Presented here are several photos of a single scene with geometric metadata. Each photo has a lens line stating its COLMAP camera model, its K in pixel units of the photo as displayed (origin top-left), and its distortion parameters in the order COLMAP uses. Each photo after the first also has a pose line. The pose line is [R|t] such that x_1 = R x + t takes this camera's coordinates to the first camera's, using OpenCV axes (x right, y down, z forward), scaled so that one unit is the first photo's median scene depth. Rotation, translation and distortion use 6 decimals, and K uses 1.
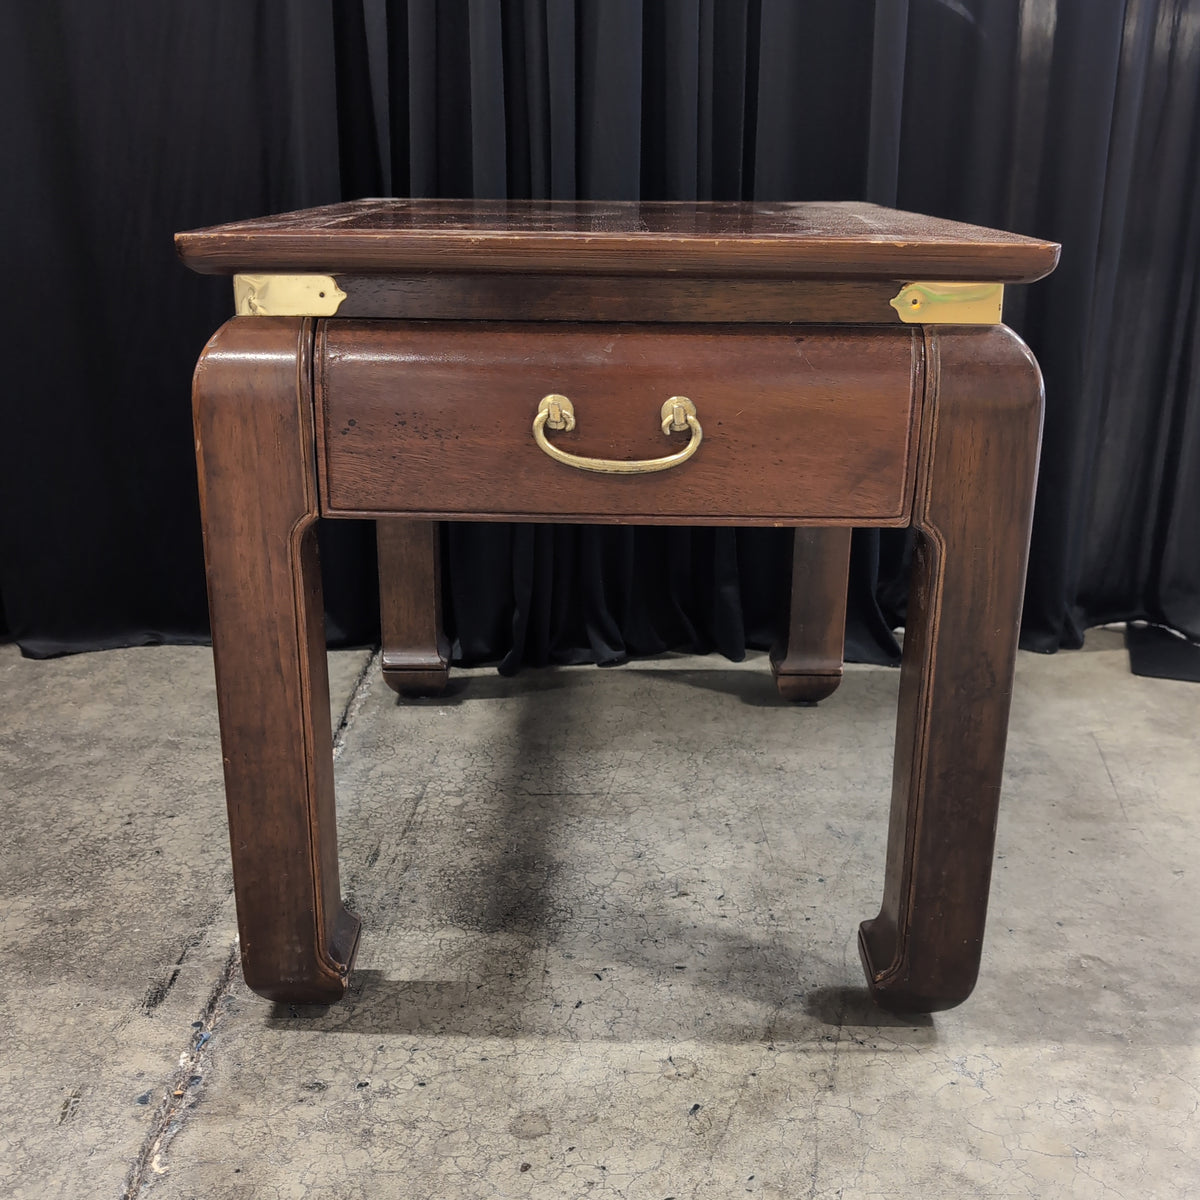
lens RADIAL K [[1376.3, 0, 598.6], [0, 1376.3, 598.7], [0, 0, 1]] dist [-0.017251, 0.000000]
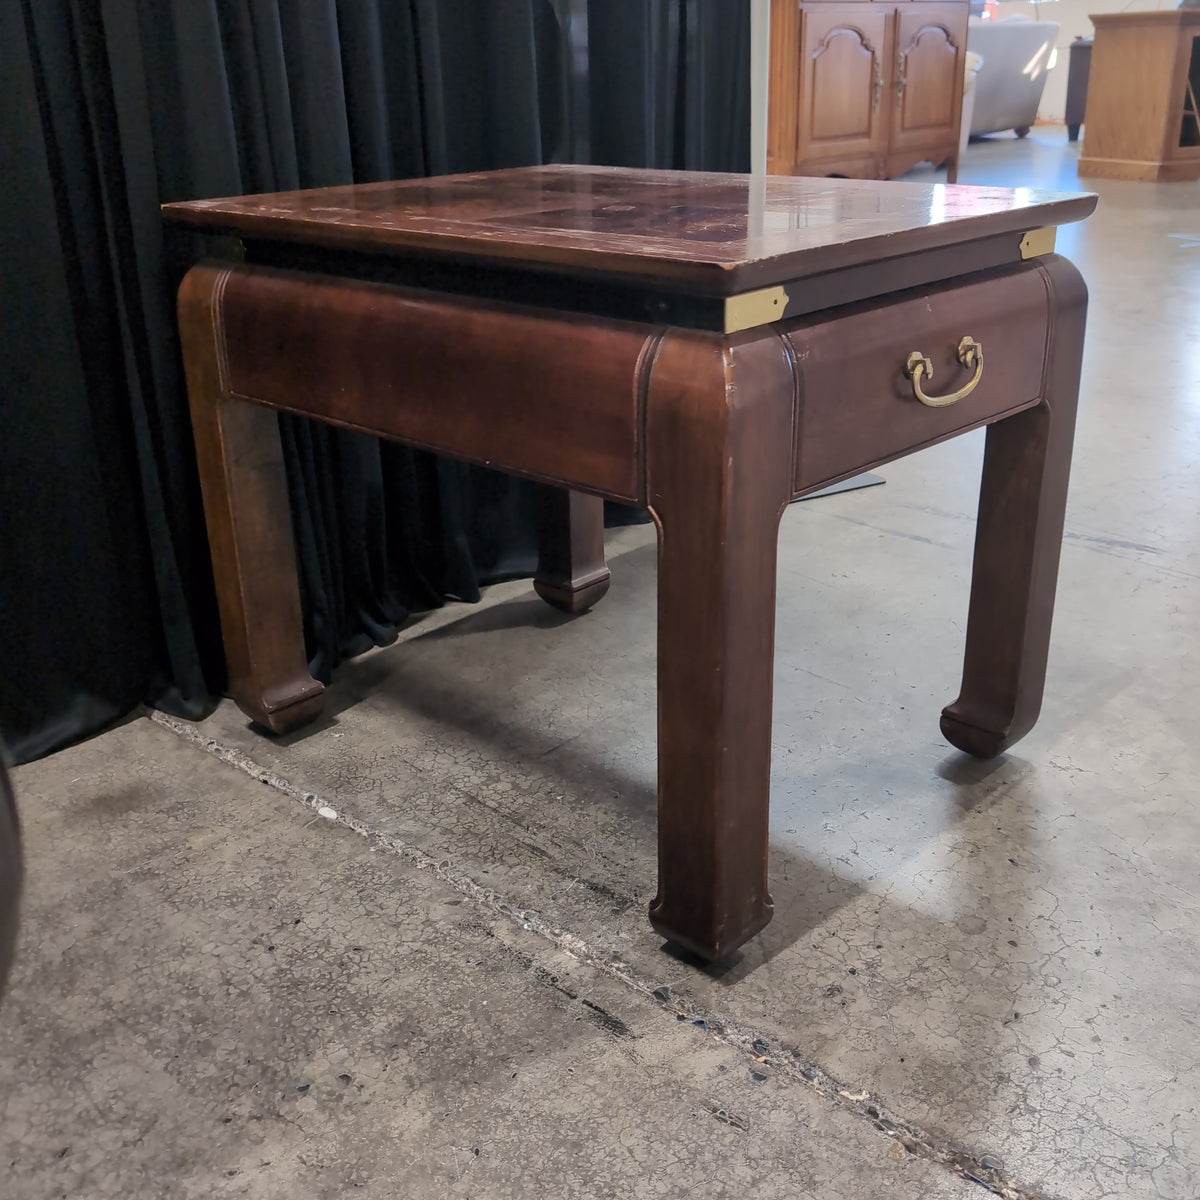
lens RADIAL K [[1376.3, 0, 597.9], [0, 1376.3, 601.8], [0, 0, 1]] dist [-0.017251, 0.000000]
pose [[0.676540, -0.298789, 0.673066, -0.663210], [0.258604, 0.952174, 0.162752, -0.124412], [-0.689505, 0.063950, 0.721452, 0.189599]]
